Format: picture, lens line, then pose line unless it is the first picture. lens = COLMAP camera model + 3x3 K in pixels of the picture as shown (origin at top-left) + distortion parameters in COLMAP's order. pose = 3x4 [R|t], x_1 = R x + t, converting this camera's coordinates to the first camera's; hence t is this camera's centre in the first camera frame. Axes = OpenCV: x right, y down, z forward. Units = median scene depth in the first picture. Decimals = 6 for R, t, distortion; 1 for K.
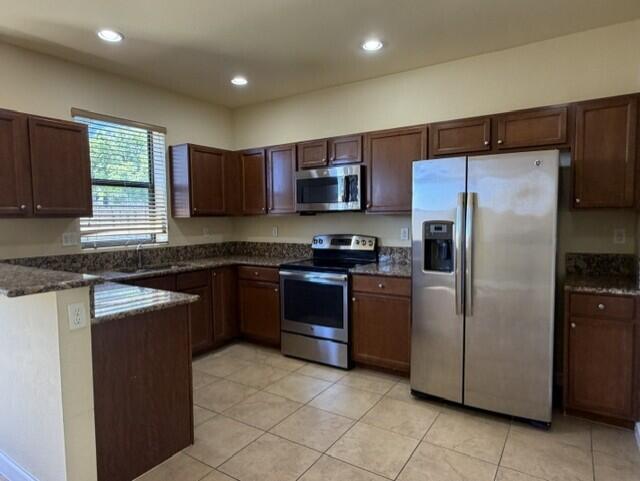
lens RADIAL K [[392.1, 0, 313.8], [0, 392.1, 246.5], [0, 0, 1]] dist [-0.003308, 0.000348]
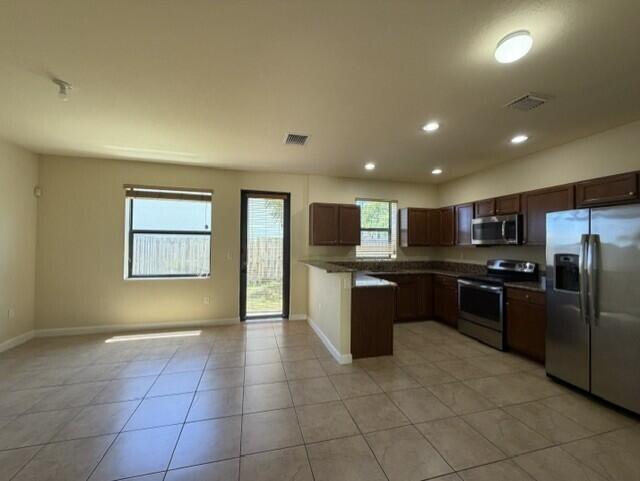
lens RADIAL K [[257.5, 0, 318.2], [0, 257.5, 240.4], [0, 0, 1]] dist [-0.010709, 0.000021]
pose [[0.749816, 0.009159, -0.661583, 0.208588], [-0.067571, 0.995736, -0.062798, 0.004552], [0.658187, 0.091791, 0.747238, -0.239232]]
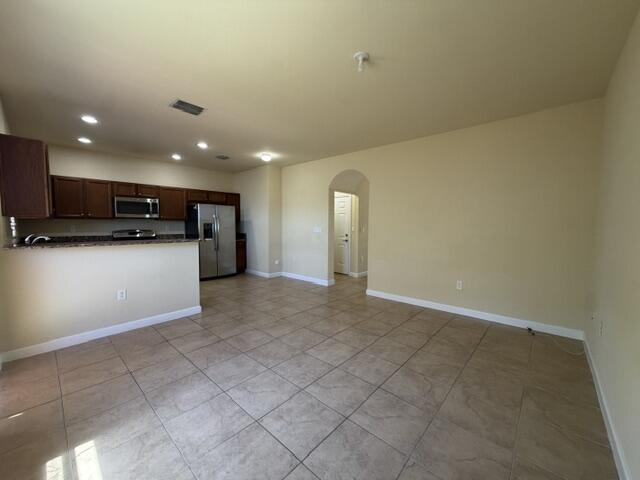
lens RADIAL K [[257.5, 0, 315.7], [0, 257.5, 240.0], [0, 0, 1]] dist [-0.010709, 0.000021]
pose [[0.154828, -0.051960, 0.986574, -1.377684], [0.063319, 0.997085, 0.042577, 0.034416], [-0.985910, 0.055877, 0.157667, -0.181970]]
